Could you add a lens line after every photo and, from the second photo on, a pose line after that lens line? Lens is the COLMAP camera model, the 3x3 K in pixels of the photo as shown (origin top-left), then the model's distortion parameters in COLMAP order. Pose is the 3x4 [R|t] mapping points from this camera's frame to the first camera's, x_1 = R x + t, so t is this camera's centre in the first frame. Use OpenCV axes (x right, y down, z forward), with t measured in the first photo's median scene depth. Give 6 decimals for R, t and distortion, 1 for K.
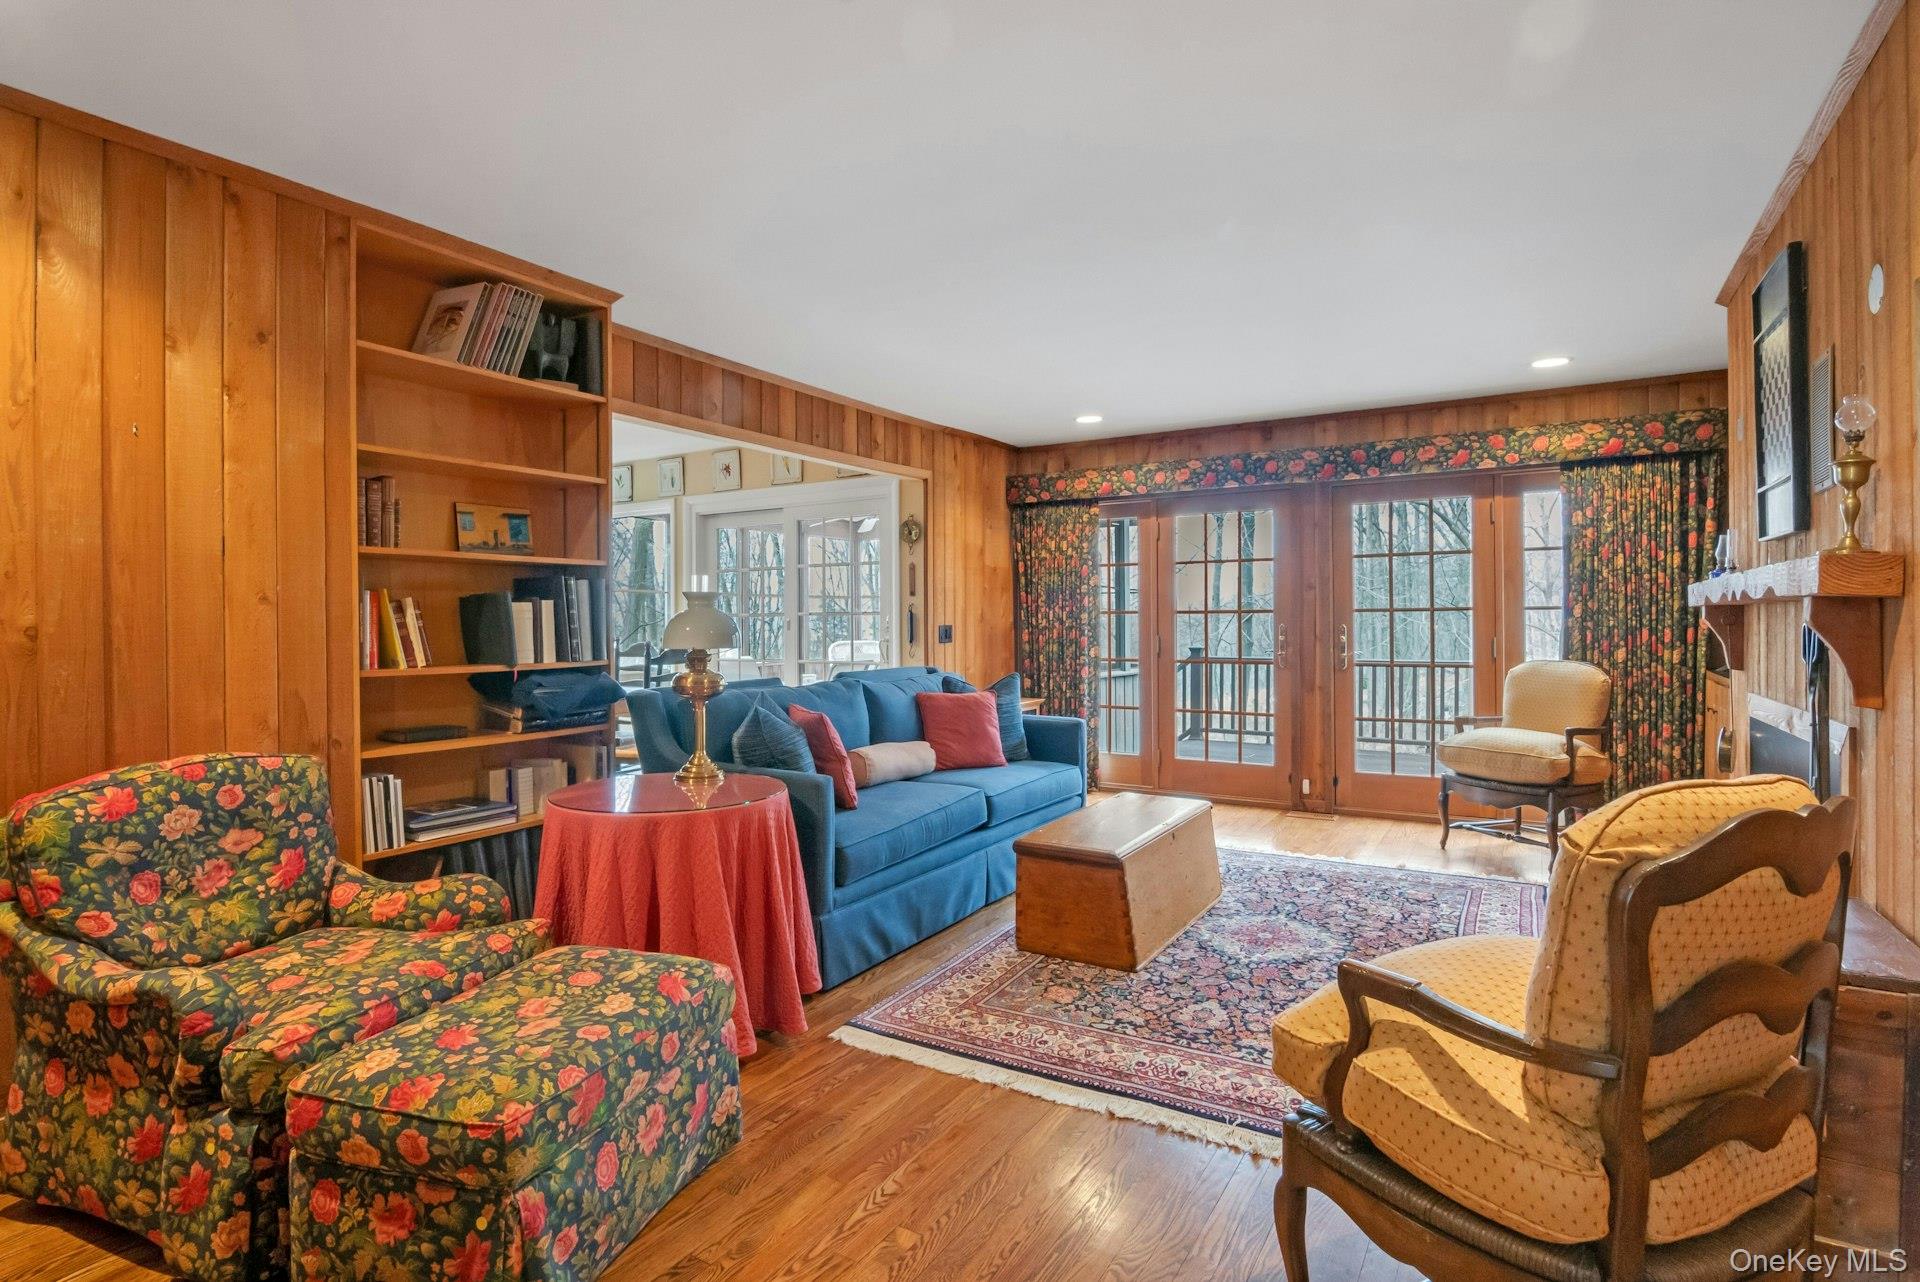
lens RADIAL K [[918.4, 0, 956.7], [0, 918.4, 631.6], [0, 0, 1]] dist [-0.026752, 0.000872]
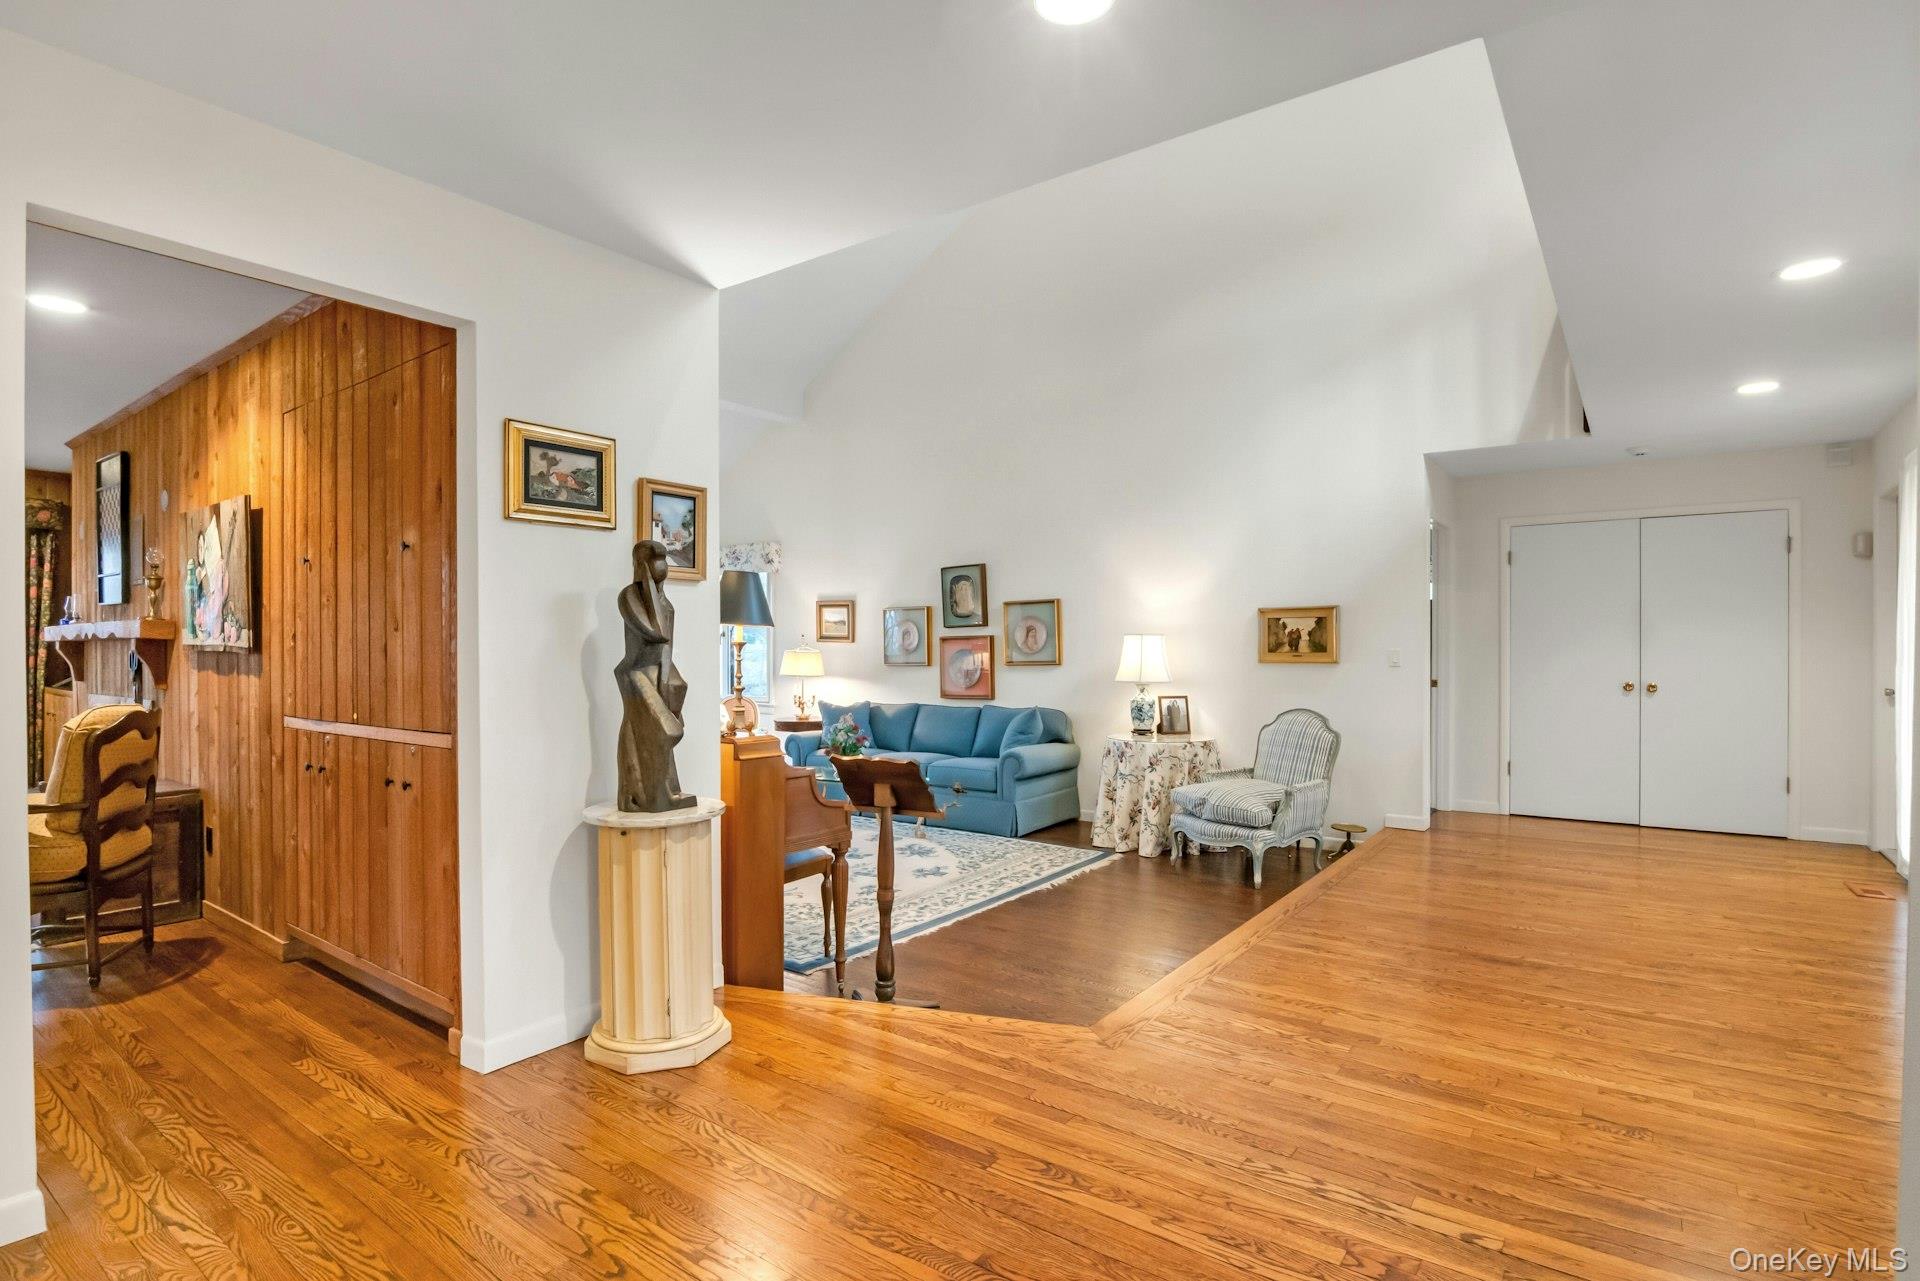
lens RADIAL K [[956.4, 0, 955.4], [0, 956.4, 647.3], [0, 0, 1]] dist [-0.007389, -0.006269]
pose [[0.064088, 0.008487, 0.997908, -1.194963], [0.010892, 0.999898, -0.009203, 0.024086], [-0.997885, 0.011459, 0.063989, -1.113048]]
